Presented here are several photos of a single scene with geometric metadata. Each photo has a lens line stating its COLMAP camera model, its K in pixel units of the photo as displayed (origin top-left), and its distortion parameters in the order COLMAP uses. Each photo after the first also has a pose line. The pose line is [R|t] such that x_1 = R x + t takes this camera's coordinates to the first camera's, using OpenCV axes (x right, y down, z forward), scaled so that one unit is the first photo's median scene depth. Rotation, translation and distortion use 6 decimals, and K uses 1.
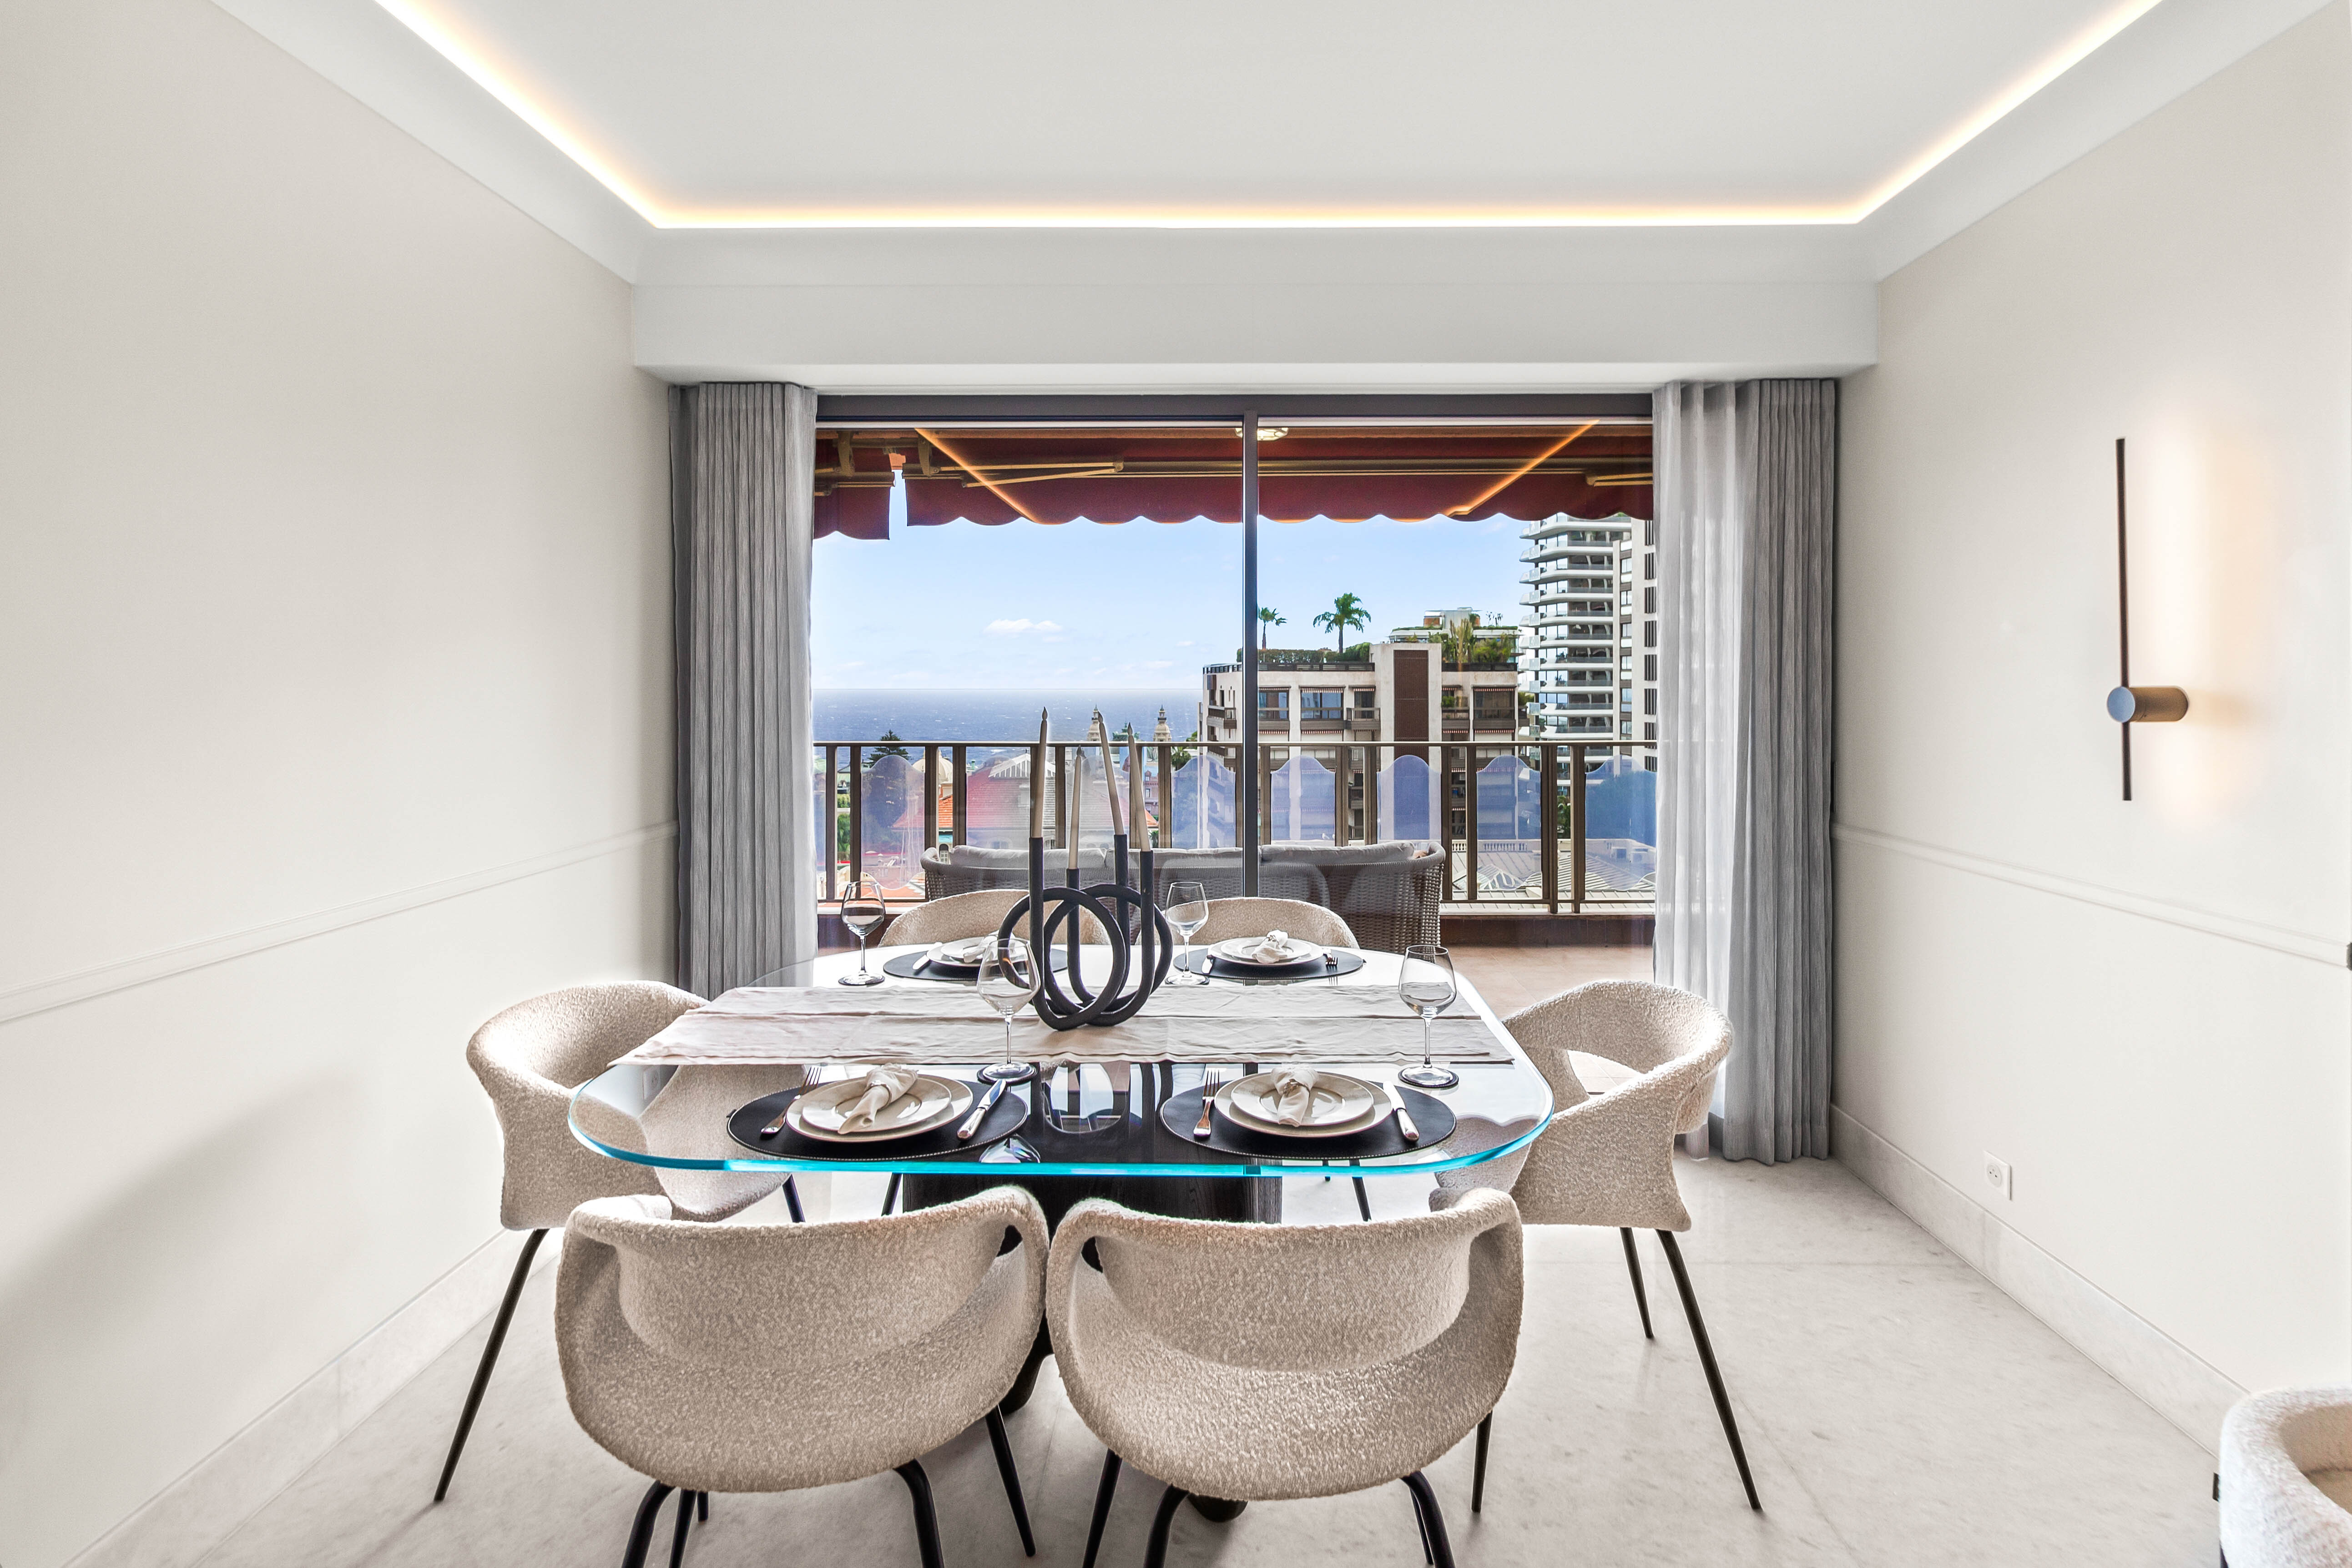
lens RADIAL K [[1110.7, 0, 1240.5], [0, 1110.7, 685.9], [0, 0, 1]] dist [0.000916, 0.000212]
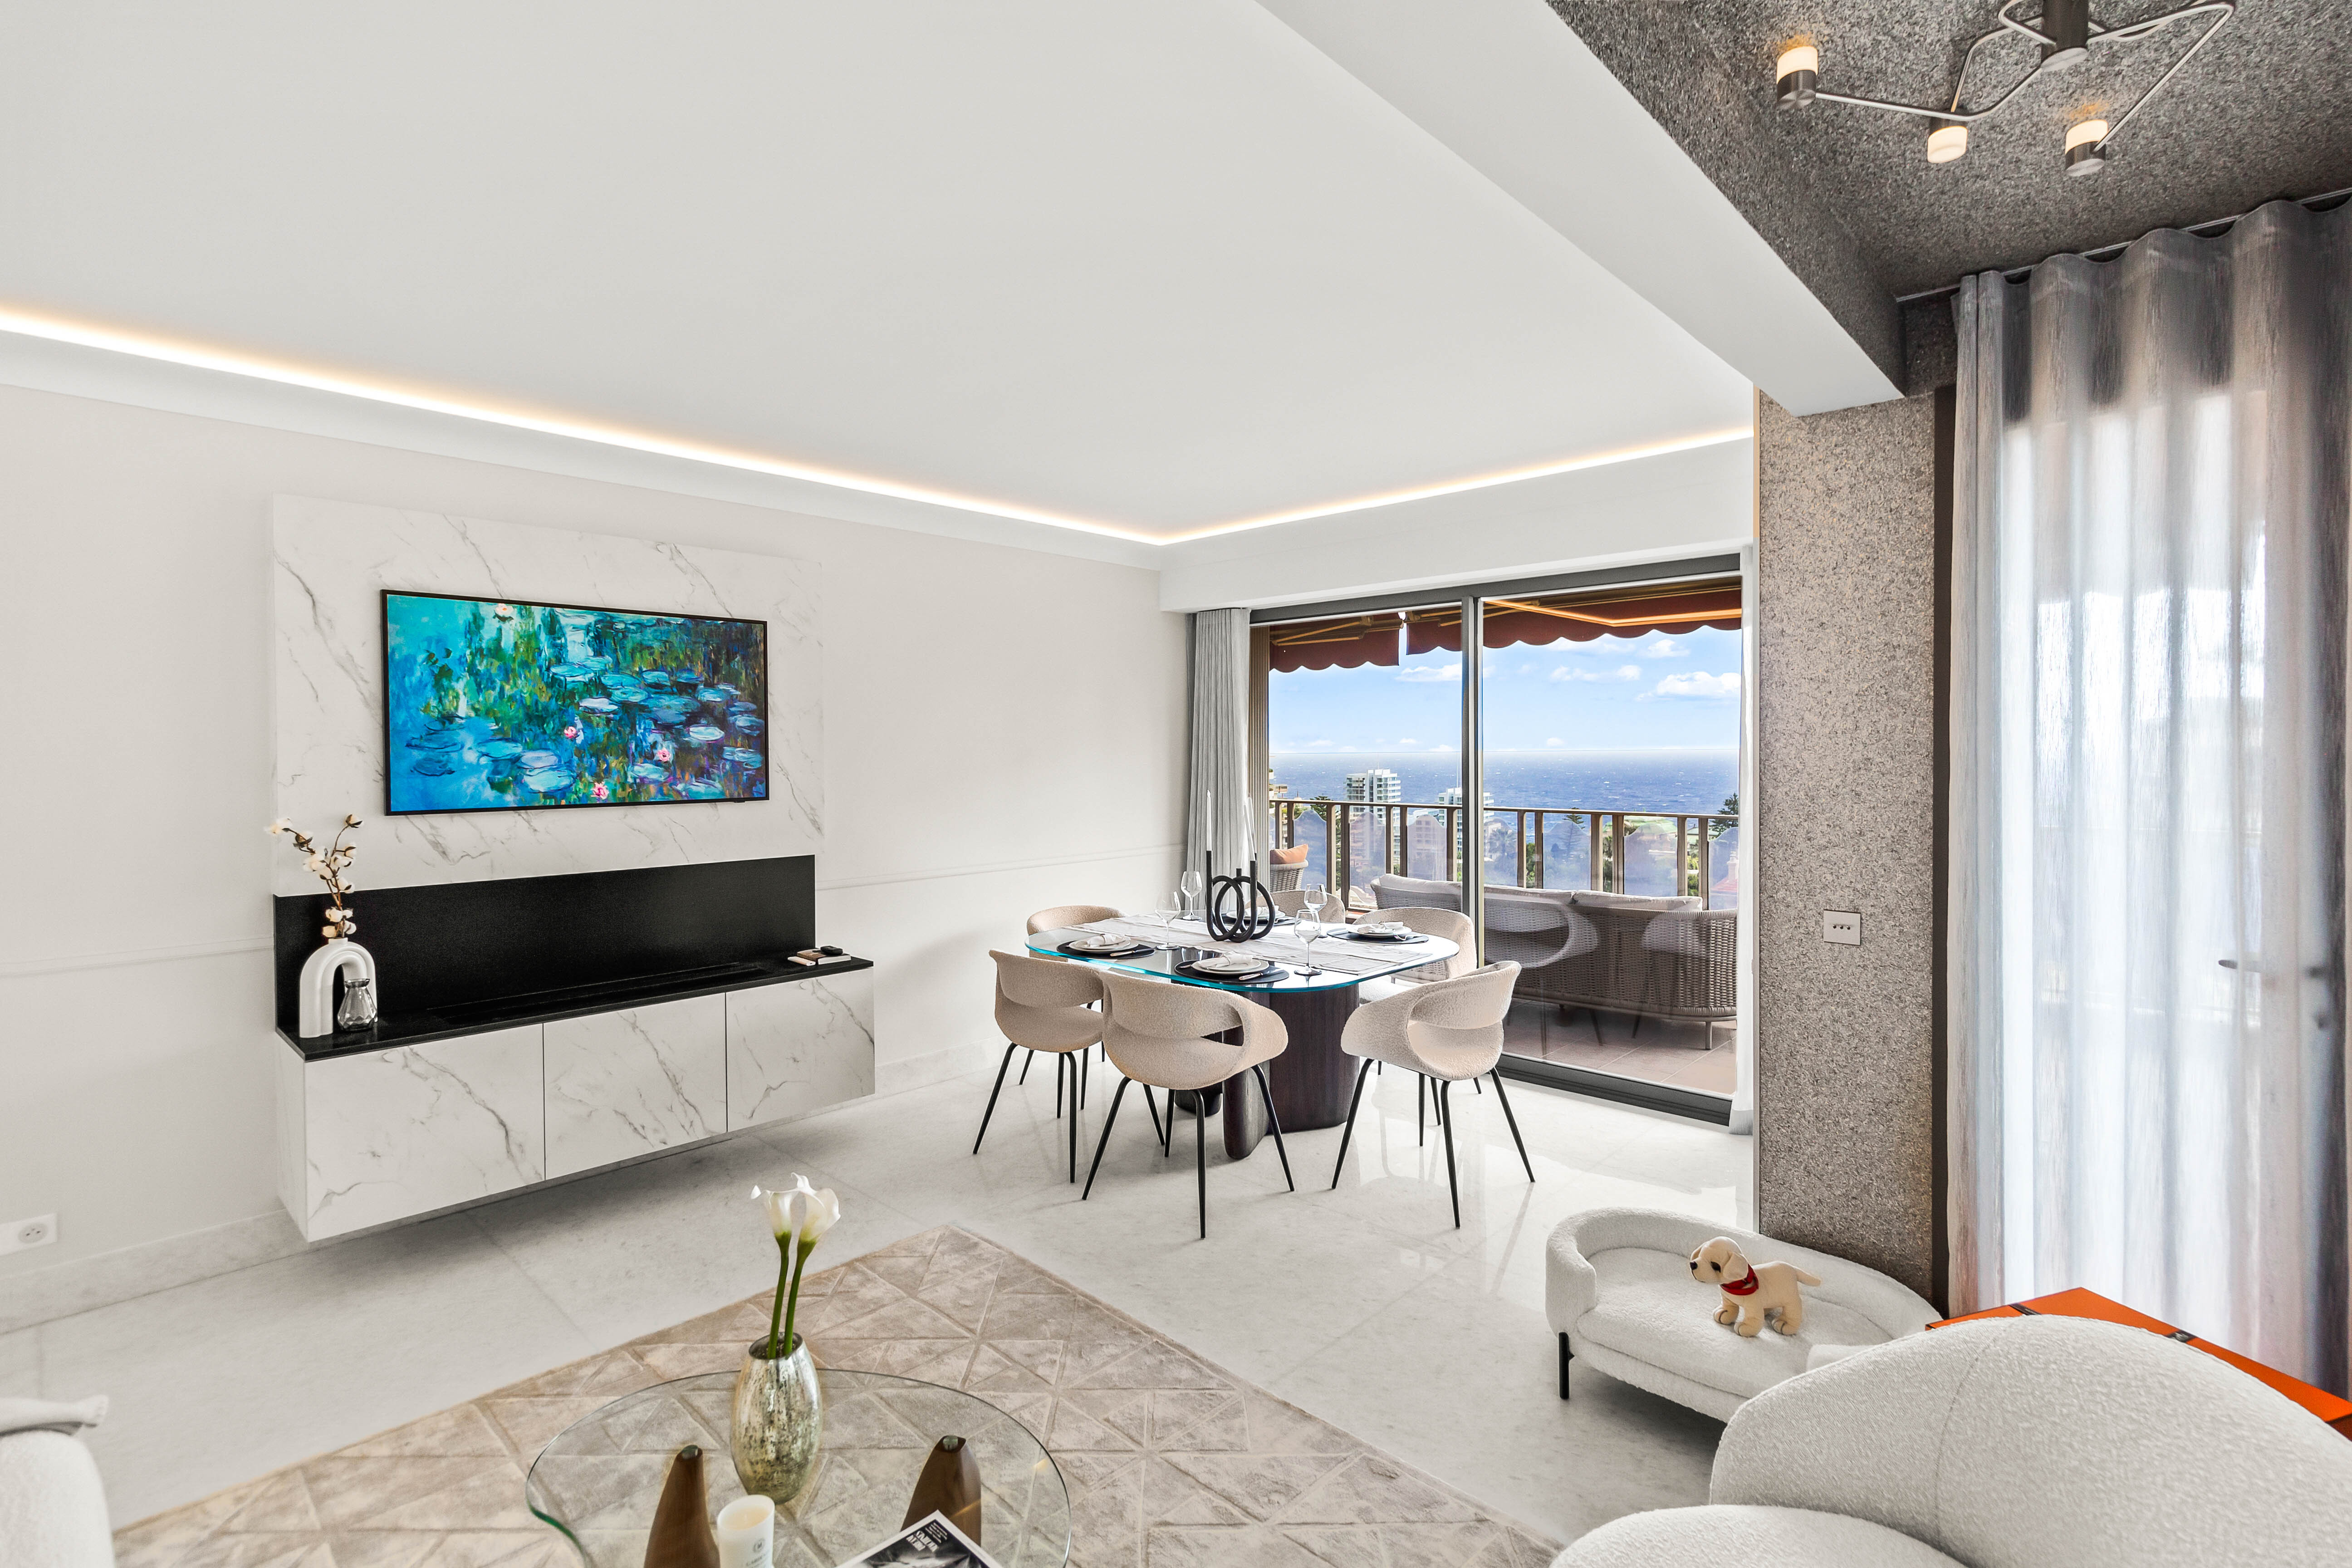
lens RADIAL K [[1132.9, 0, 1167.0], [0, 1132.9, 741.6], [0, 0, 1]] dist [-0.000455, 0.000065]
pose [[0.698538, -0.008101, -0.715527, 0.796296], [0.002463, 0.999957, -0.008917, -0.032271], [0.715569, 0.004467, 0.698528, -0.359190]]
